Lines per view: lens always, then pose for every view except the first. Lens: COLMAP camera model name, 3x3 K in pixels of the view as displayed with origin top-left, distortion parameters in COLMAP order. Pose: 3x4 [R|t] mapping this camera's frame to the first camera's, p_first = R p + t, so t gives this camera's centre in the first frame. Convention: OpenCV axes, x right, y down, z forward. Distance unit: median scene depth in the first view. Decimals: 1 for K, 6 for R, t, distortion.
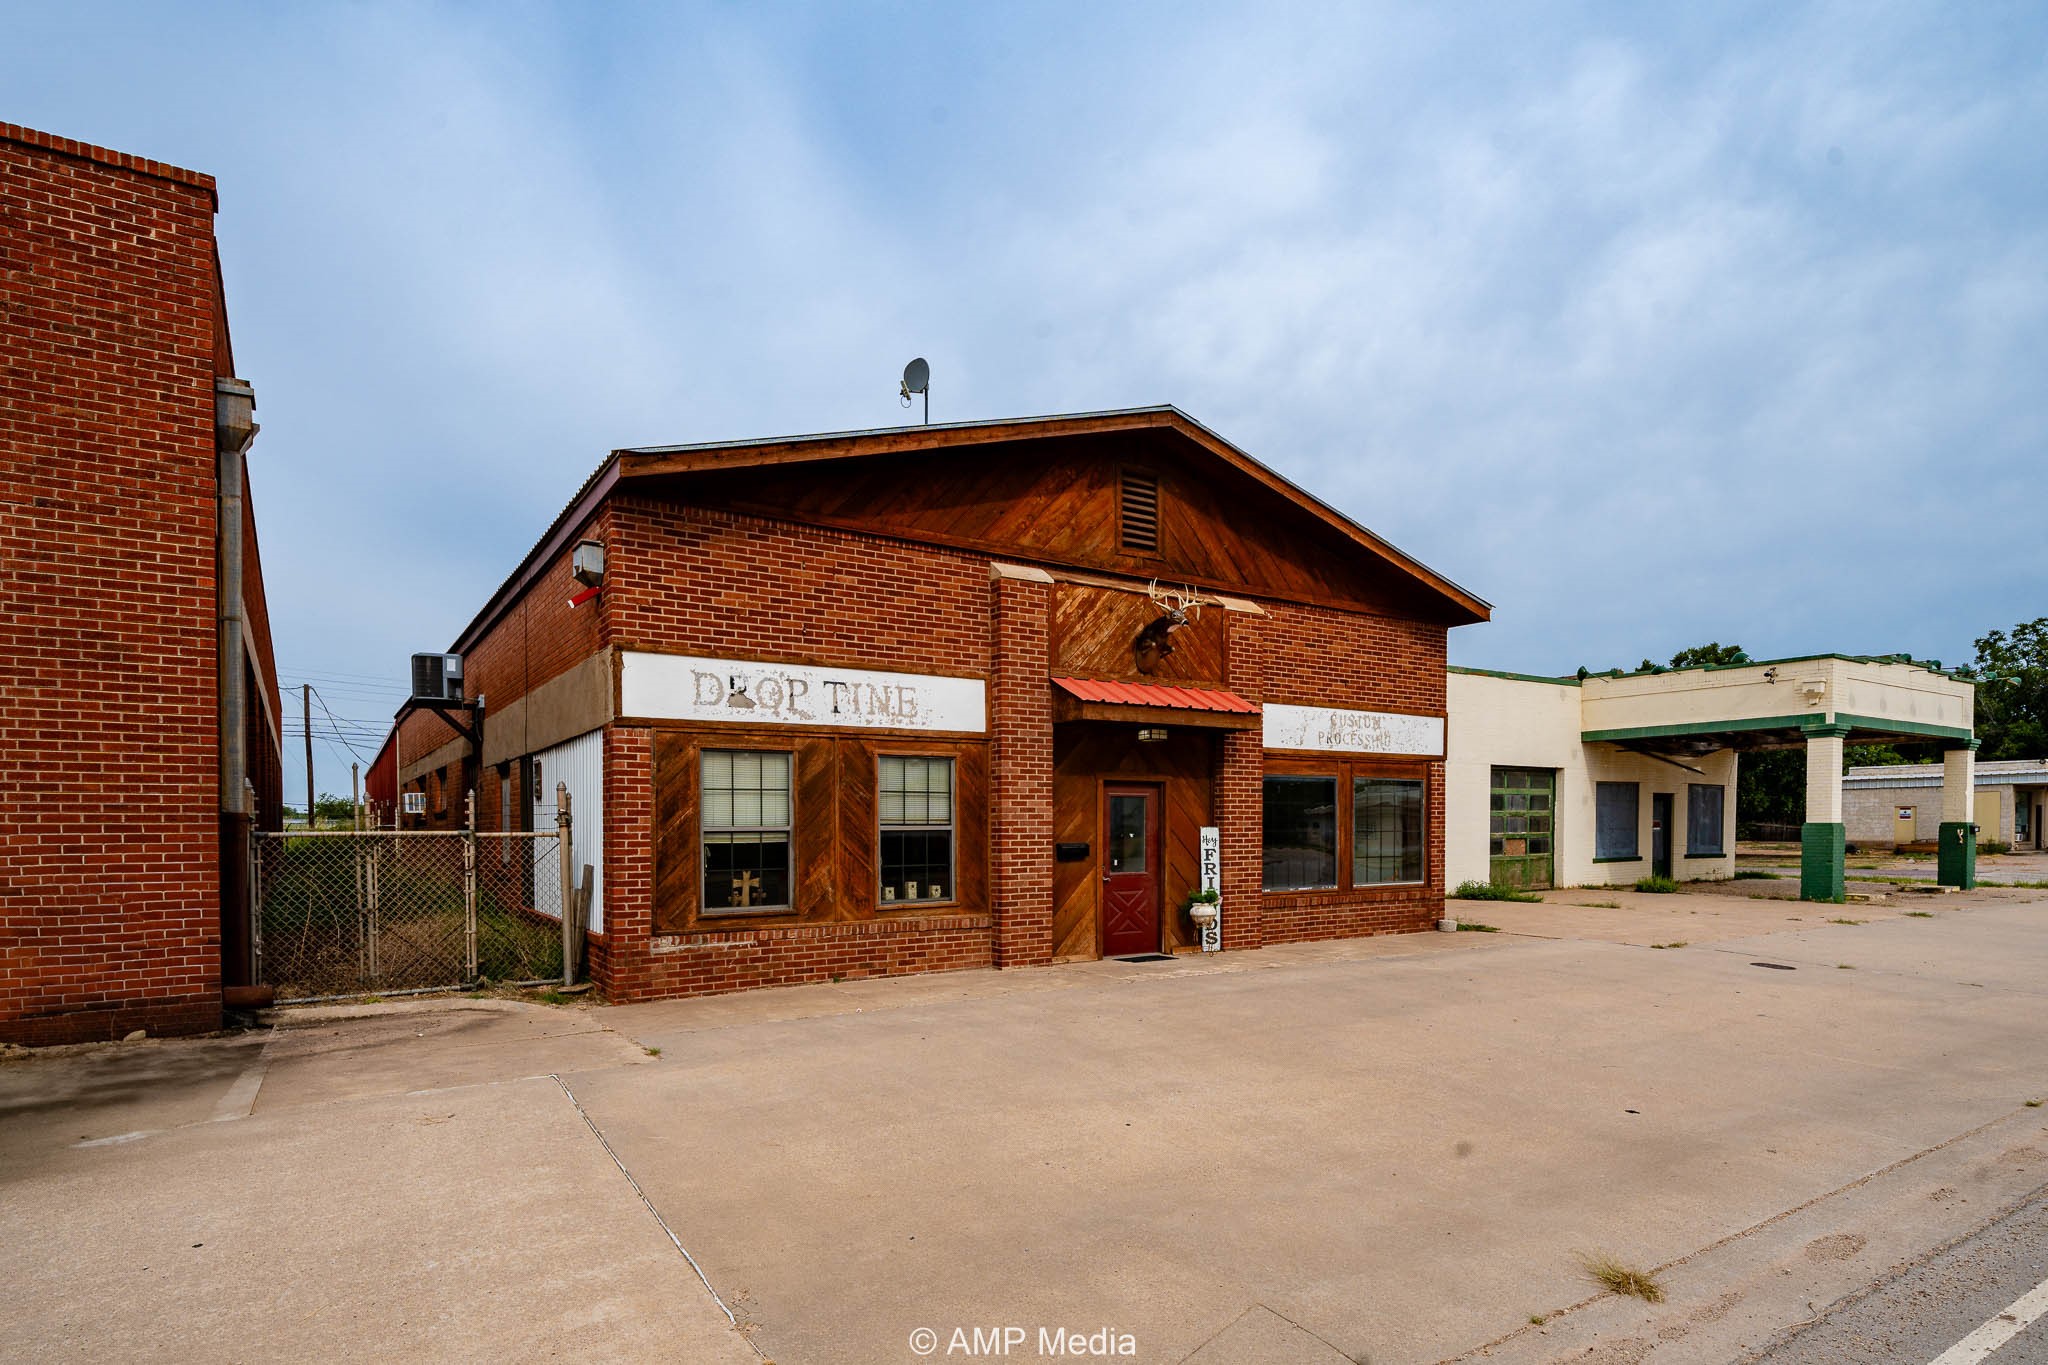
lens RADIAL K [[1085.8, 0, 1025.6], [0, 1085.8, 861.0], [0, 0, 1]] dist [0.000970, 0.014369]
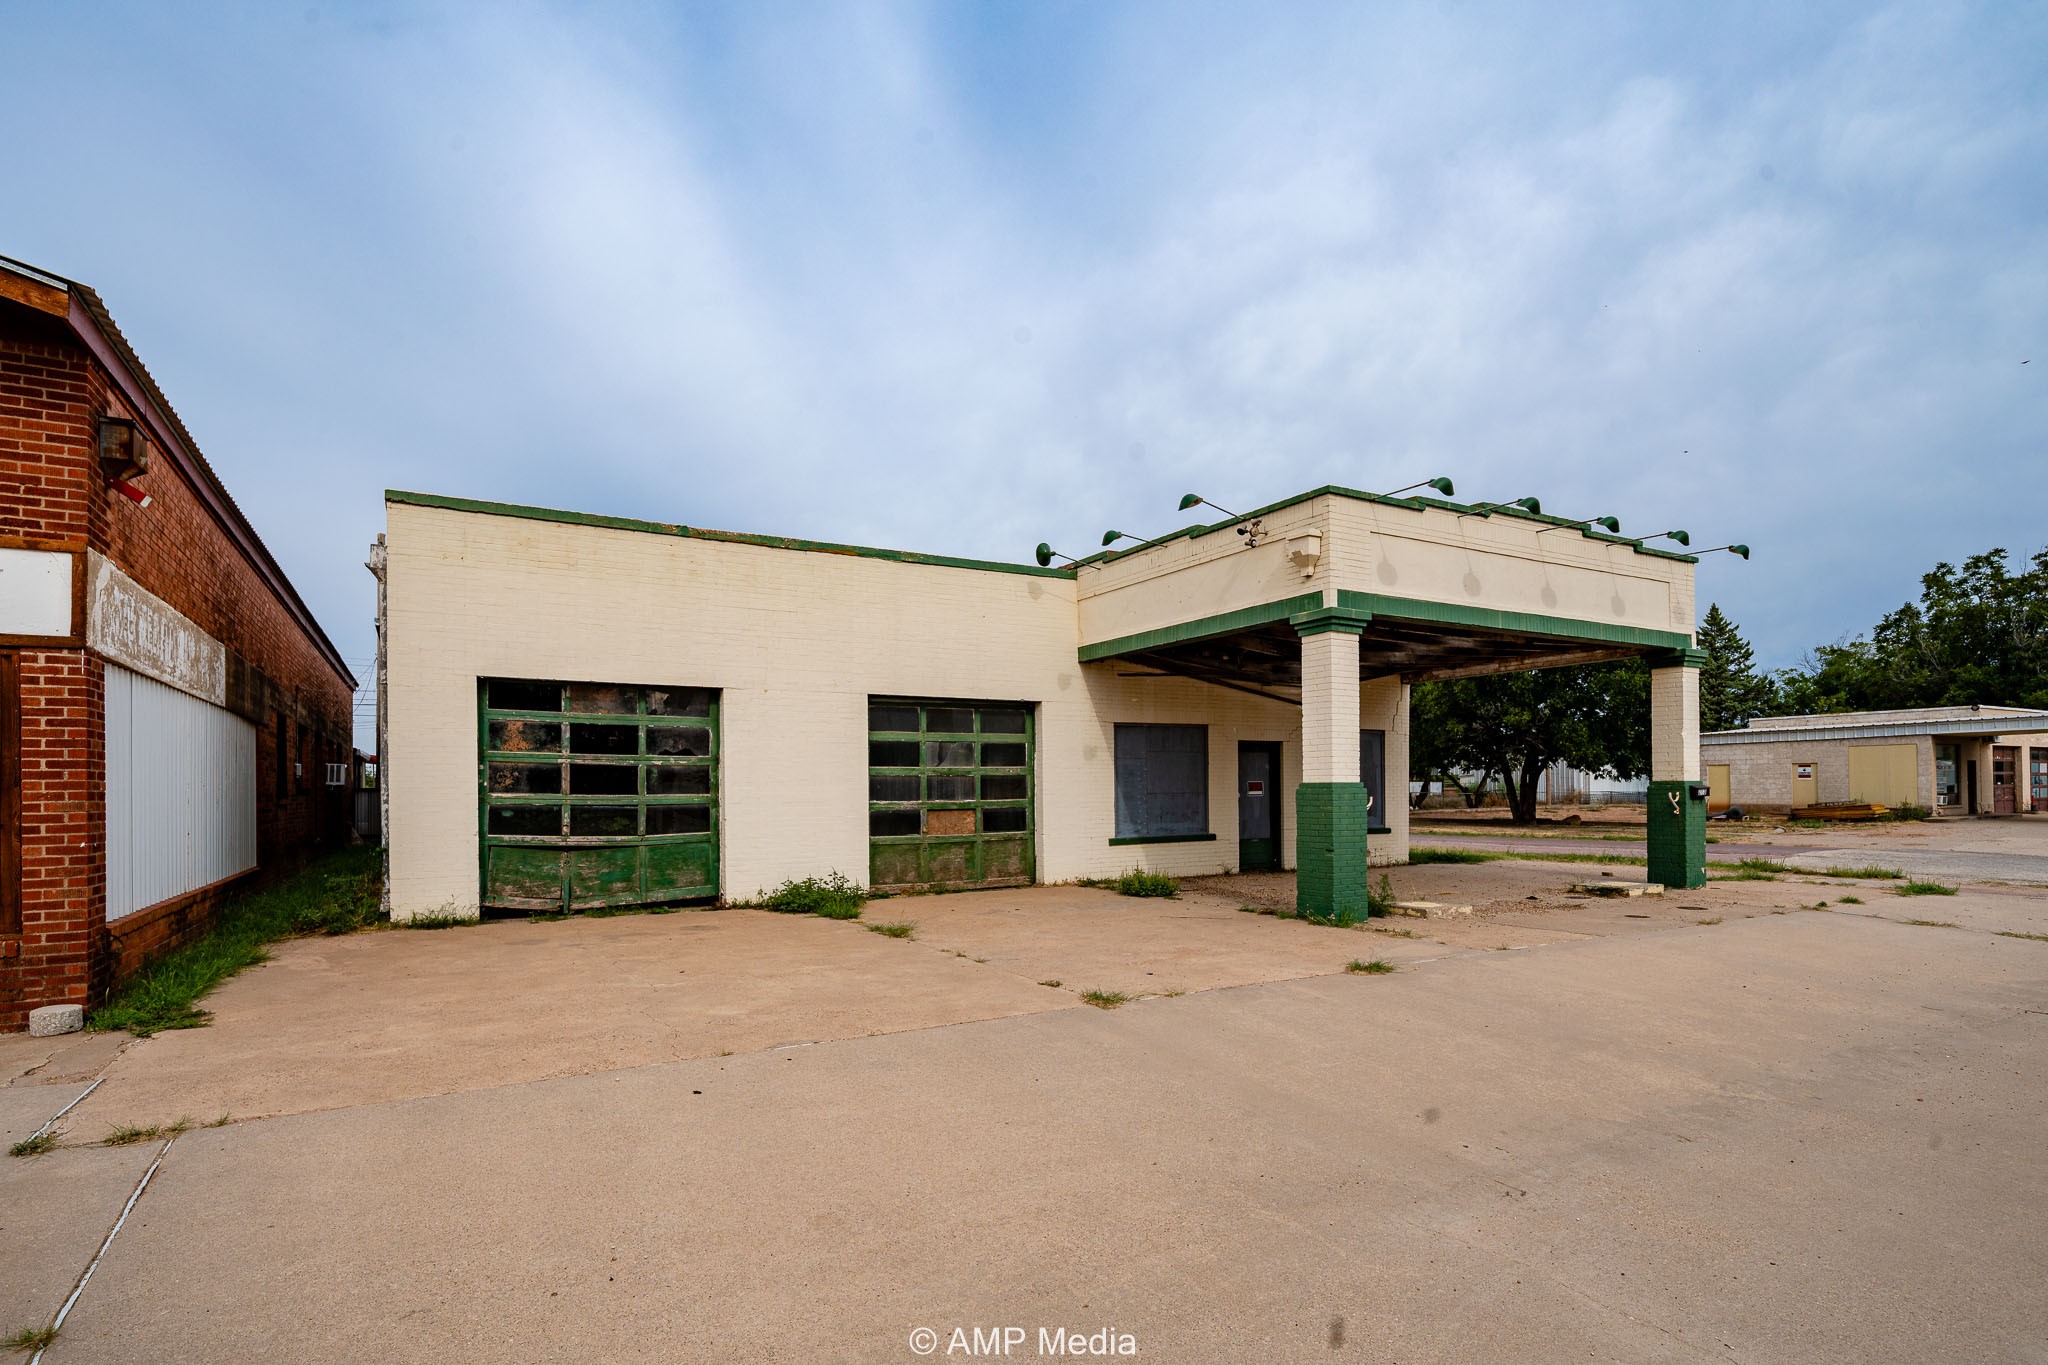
lens RADIAL K [[965.3, 0, 1020.1], [0, 965.3, 801.7], [0, 0, 1]] dist [0.002382, -0.000076]
pose [[0.996194, -0.003979, -0.087075, 0.523891], [0.002188, 0.999784, -0.020652, -0.012866], [0.087138, 0.020383, 0.995988, 0.410773]]
